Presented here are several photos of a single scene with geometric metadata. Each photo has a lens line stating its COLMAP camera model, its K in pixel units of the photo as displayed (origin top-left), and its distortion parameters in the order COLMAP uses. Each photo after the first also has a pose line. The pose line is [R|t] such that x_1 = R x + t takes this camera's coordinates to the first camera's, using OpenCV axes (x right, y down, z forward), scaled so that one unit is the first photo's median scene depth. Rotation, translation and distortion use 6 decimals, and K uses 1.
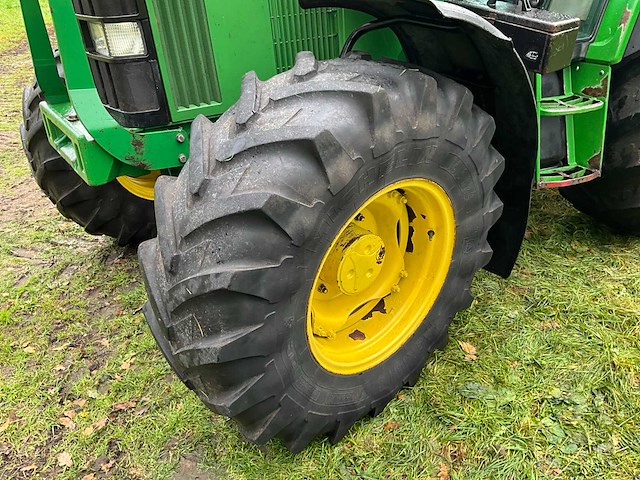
lens RADIAL K [[521.7, 0, 320.0], [0, 521.7, 240.0], [0, 0, 1]] dist [0.064635, -0.082996]
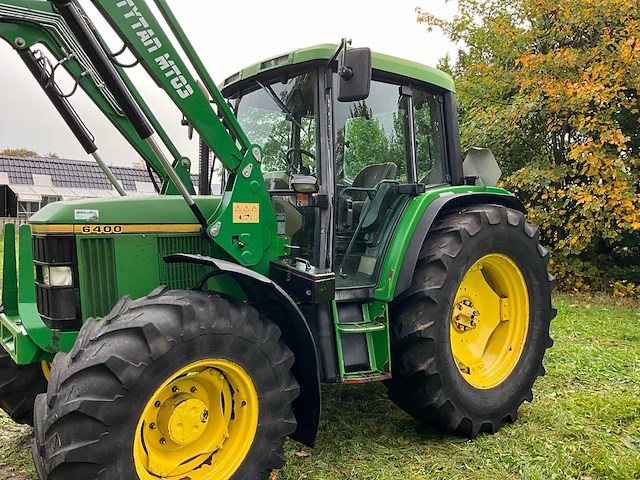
lens RADIAL K [[526.3, 0, 318.1], [0, 526.3, 239.5], [0, 0, 1]] dist [0.104112, -0.198945]
pose [[0.998413, 0.036147, 0.043177, 0.352742], [-0.013534, 0.898334, -0.439104, 0.236884], [-0.054660, 0.437823, 0.897398, -0.588916]]
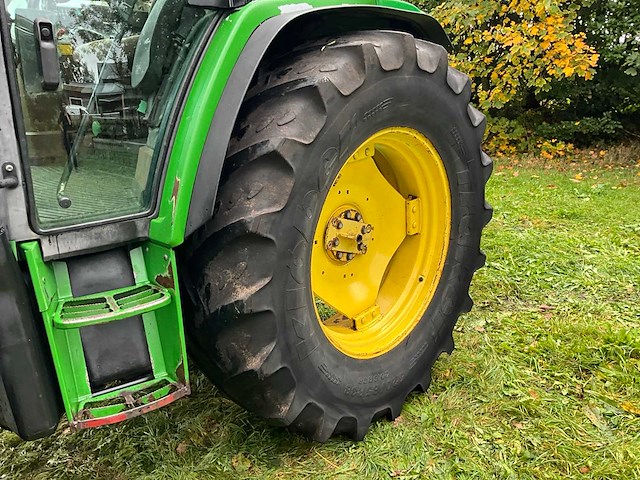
lens RADIAL K [[526.1, 0, 317.2], [0, 526.1, 238.5], [0, 0, 1]] dist [0.123489, -0.291456]
pose [[0.983472, -0.052652, 0.173233, 0.797692], [0.087573, 0.975751, -0.200602, -0.225710], [-0.158470, 0.212457, 0.964235, 0.312030]]
